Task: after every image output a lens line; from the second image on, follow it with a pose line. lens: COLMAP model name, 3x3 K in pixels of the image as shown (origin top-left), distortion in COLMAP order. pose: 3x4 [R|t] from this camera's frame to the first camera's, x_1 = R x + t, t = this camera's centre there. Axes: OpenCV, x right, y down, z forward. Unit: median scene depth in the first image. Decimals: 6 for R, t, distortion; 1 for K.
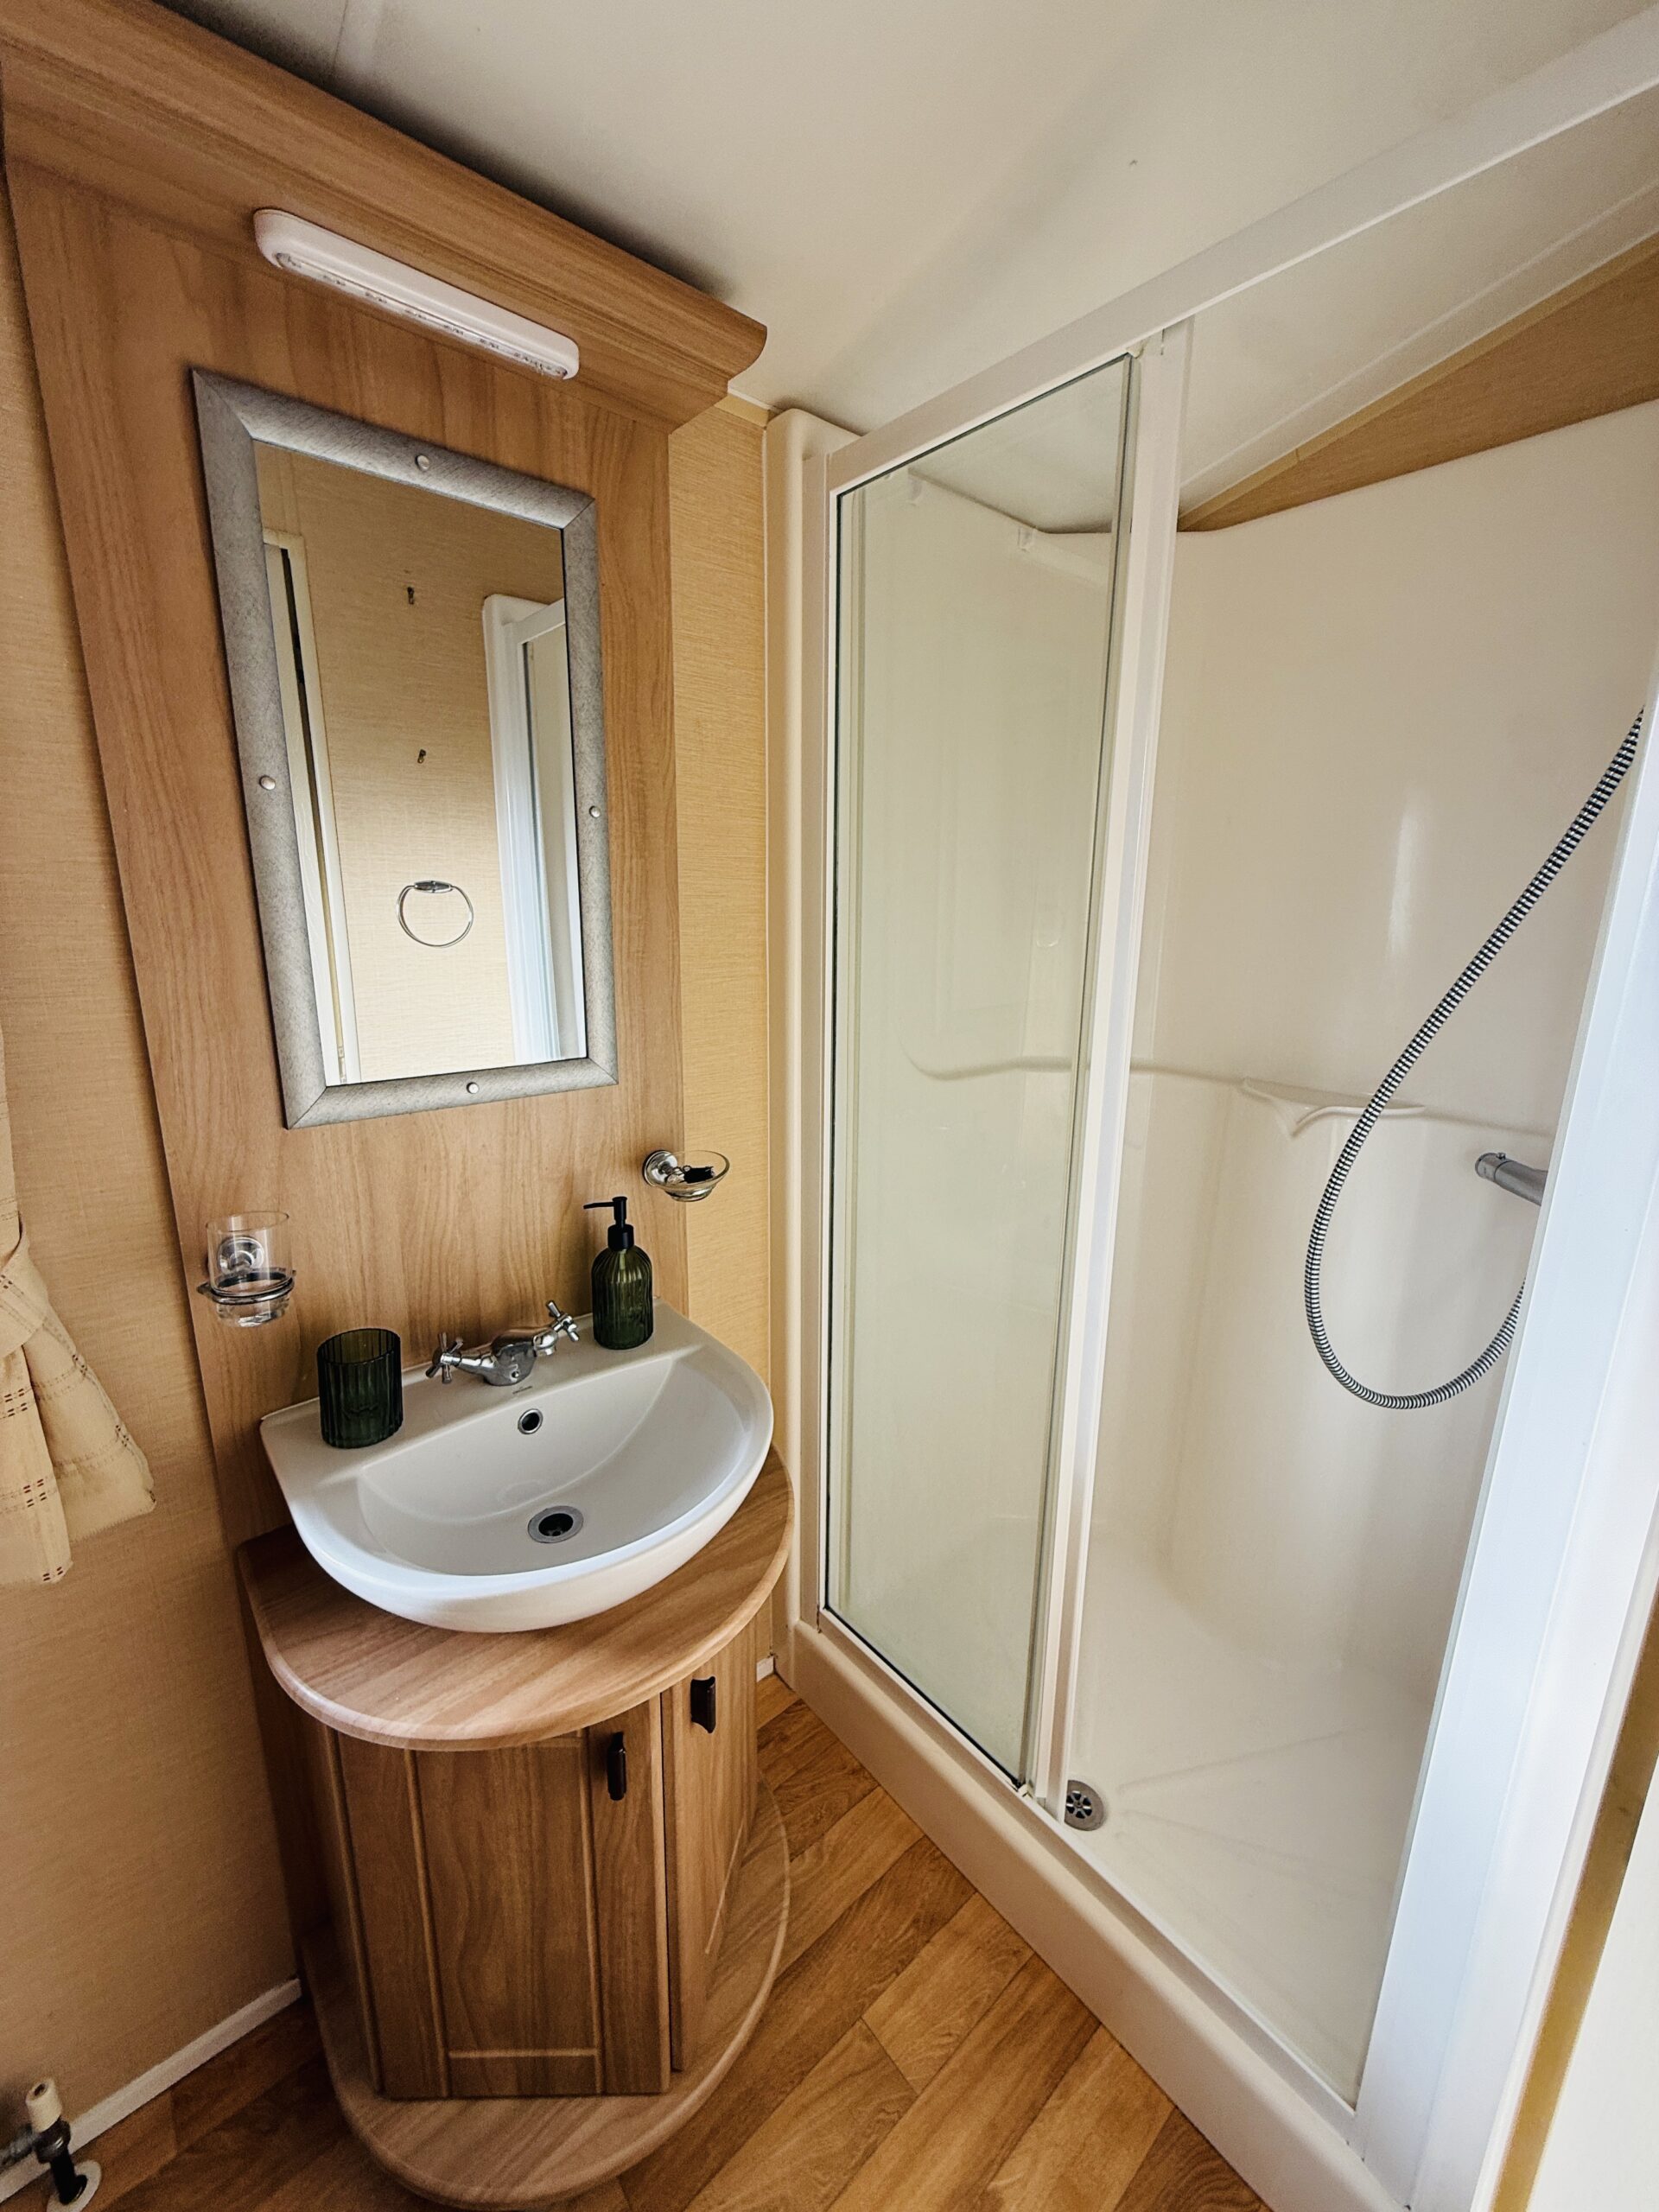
lens RADIAL K [[880.0, 0, 830.2], [0, 880.0, 1097.8], [0, 0, 1]] dist [-0.000965, 0.000544]
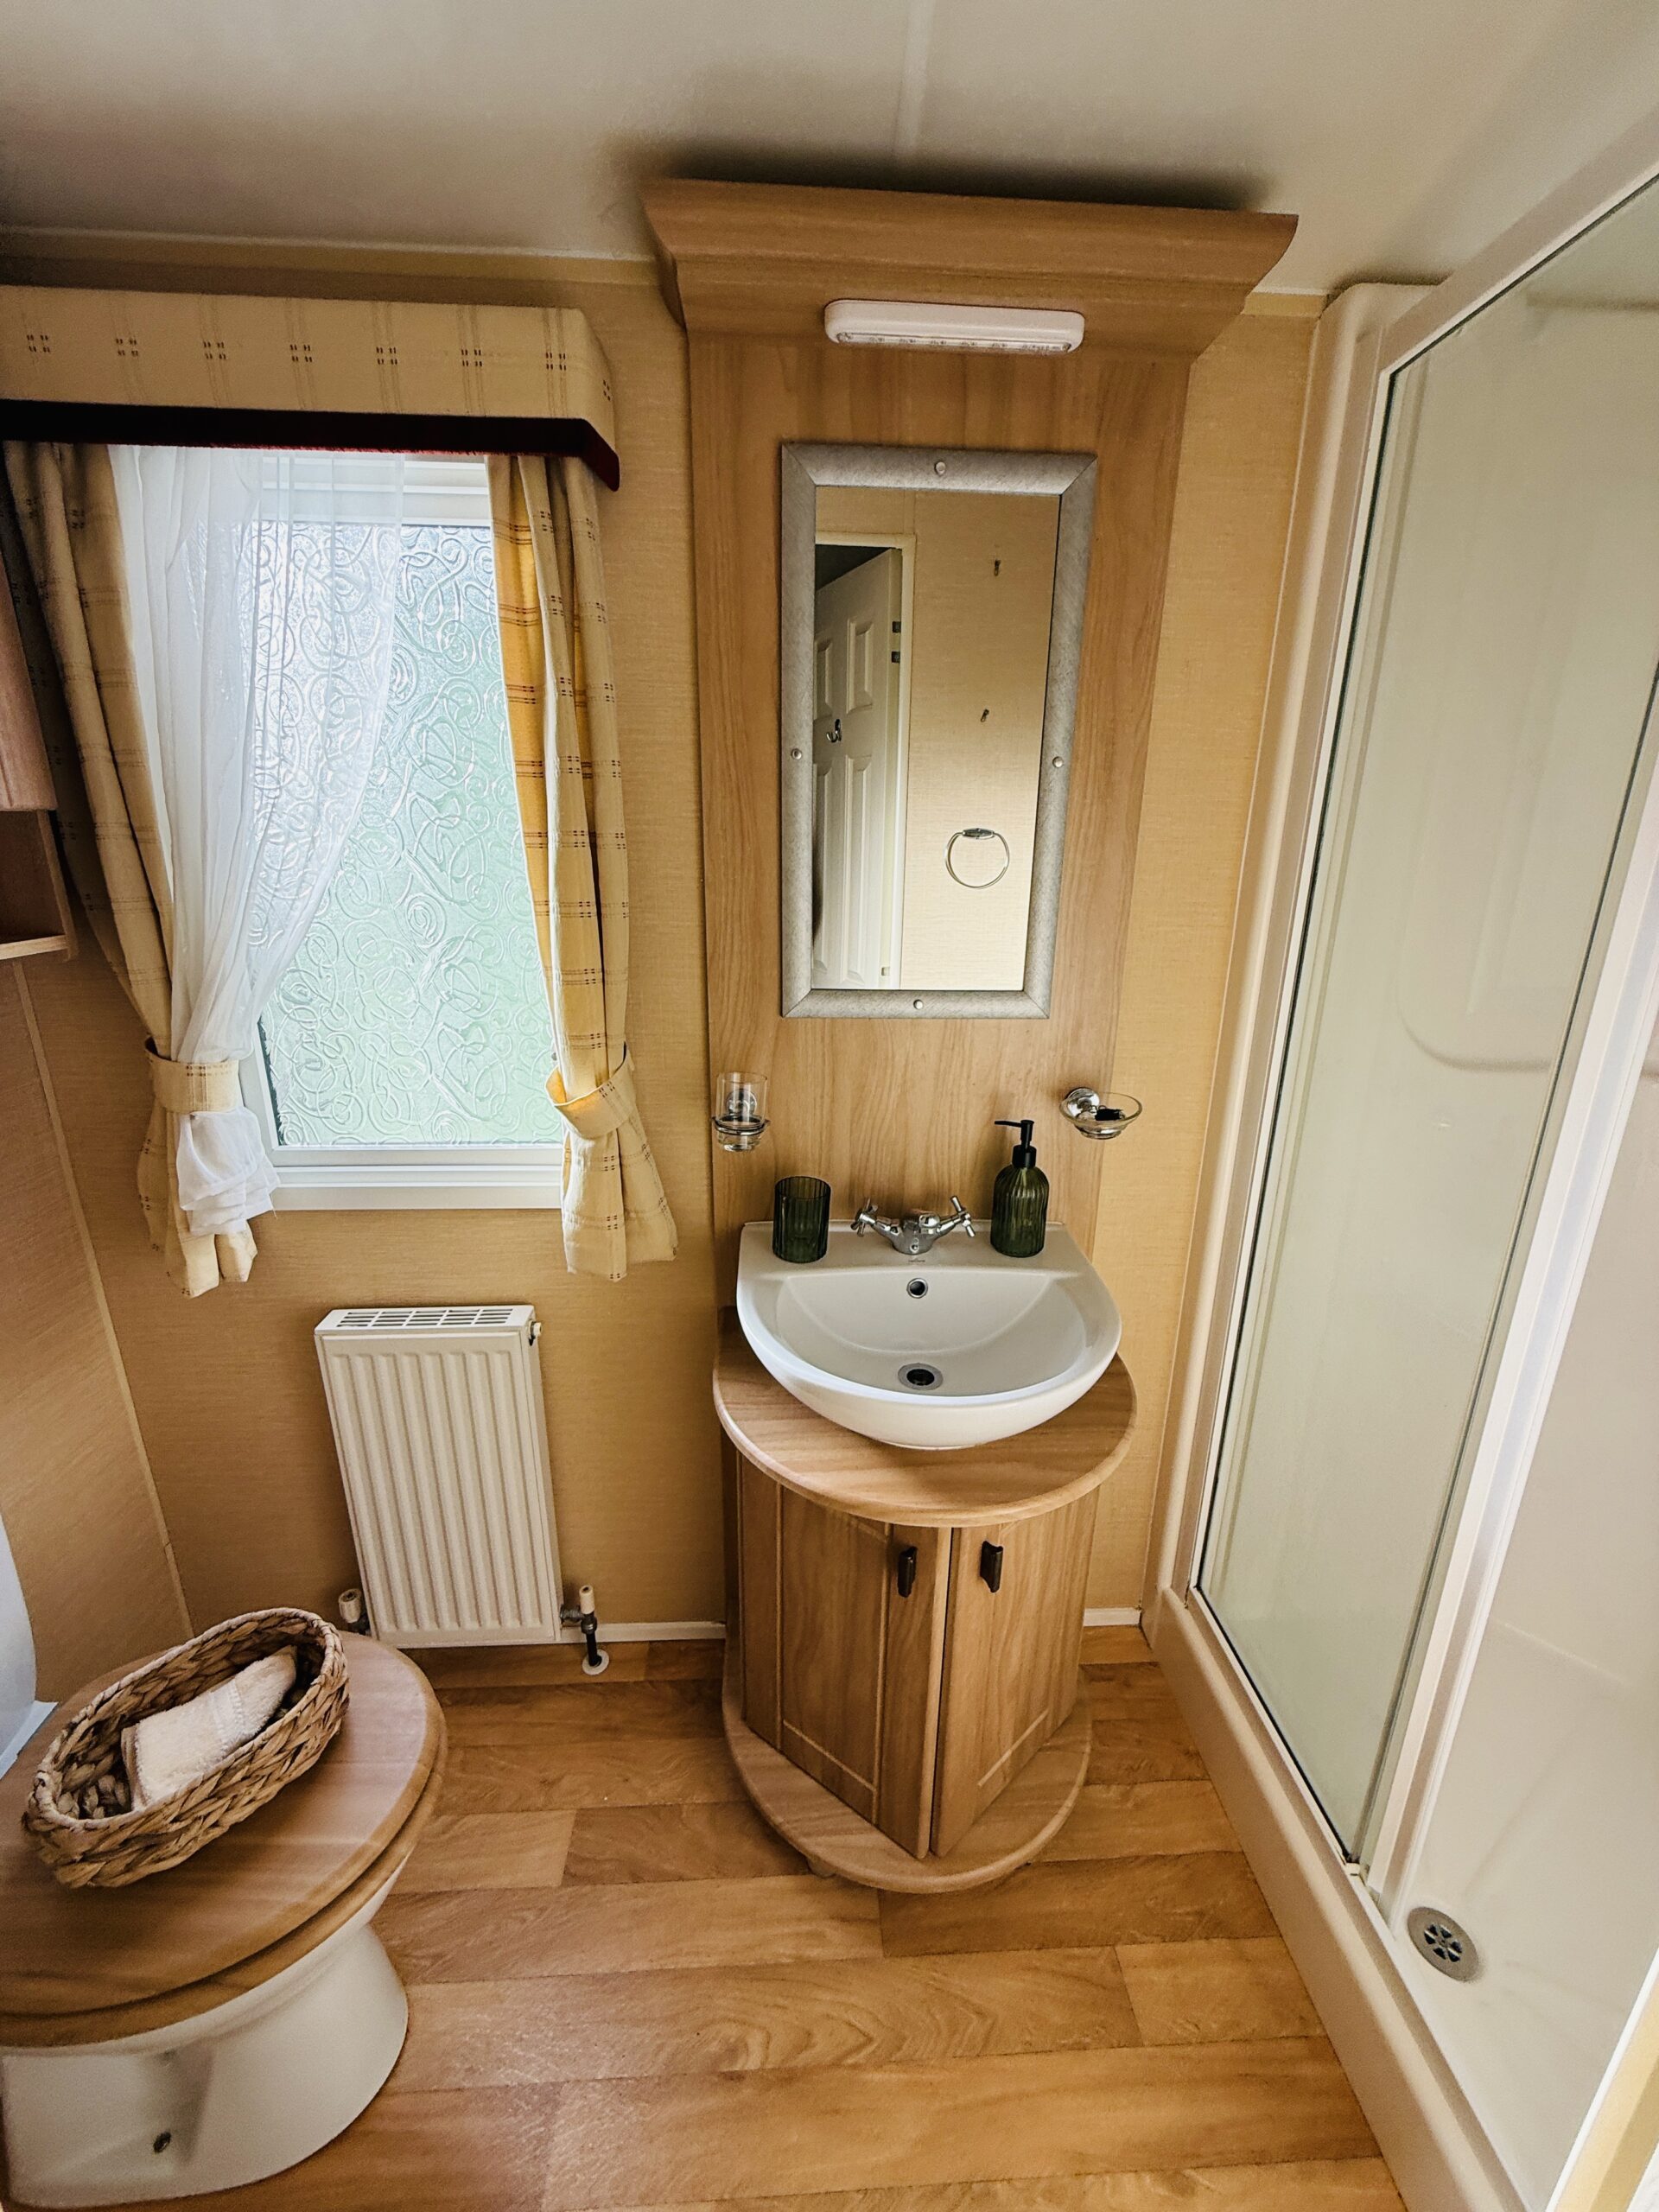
lens RADIAL K [[880.0, 0, 830.2], [0, 880.0, 1097.8], [0, 0, 1]] dist [-0.000965, 0.000544]
pose [[0.791173, 0.173160, -0.586568, 0.223114], [-0.139848, 0.984893, 0.102121, 0.008398], [0.595389, 0.001235, 0.803436, -0.029588]]
